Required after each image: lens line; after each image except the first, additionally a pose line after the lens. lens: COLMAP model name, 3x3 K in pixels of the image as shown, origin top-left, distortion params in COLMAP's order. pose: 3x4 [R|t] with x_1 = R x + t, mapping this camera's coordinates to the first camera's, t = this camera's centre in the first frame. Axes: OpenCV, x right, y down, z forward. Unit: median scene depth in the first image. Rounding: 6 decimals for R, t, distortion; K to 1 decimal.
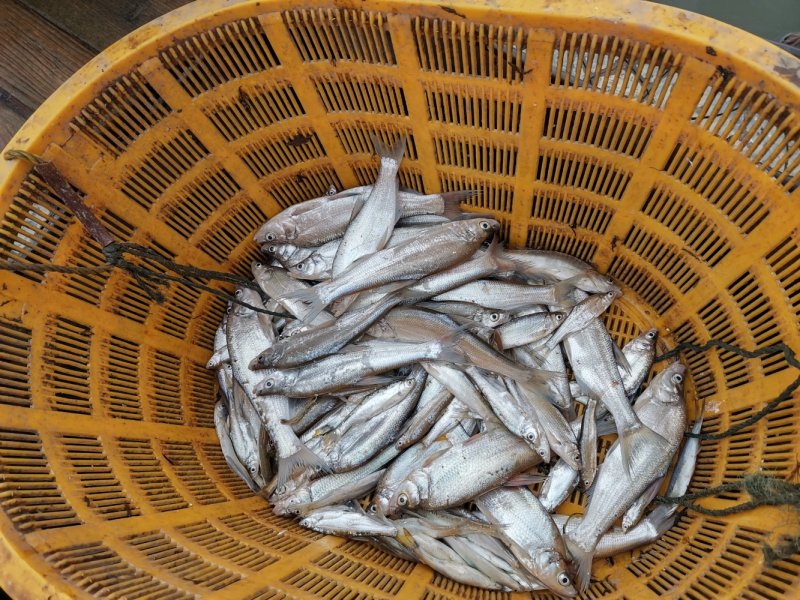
lens RADIAL K [[584.7, 0, 397.9], [0, 584.7, 309.3], [0, 0, 1]] dist [0.088237, -0.112494]
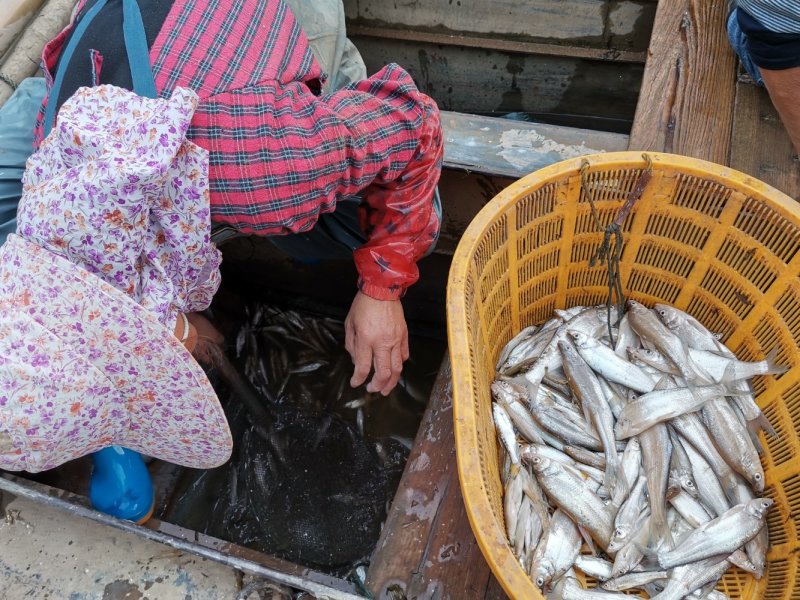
lens RADIAL K [[609.3, 0, 399.7], [0, 609.3, 314.0], [0, 0, 1]] dist [0.090444, -0.132855]
pose [[0.329398, 0.867162, -0.373533, 0.146521], [-0.895180, 0.412624, 0.168503, 0.212507], [0.300248, 0.278874, 0.912184, -0.578966]]
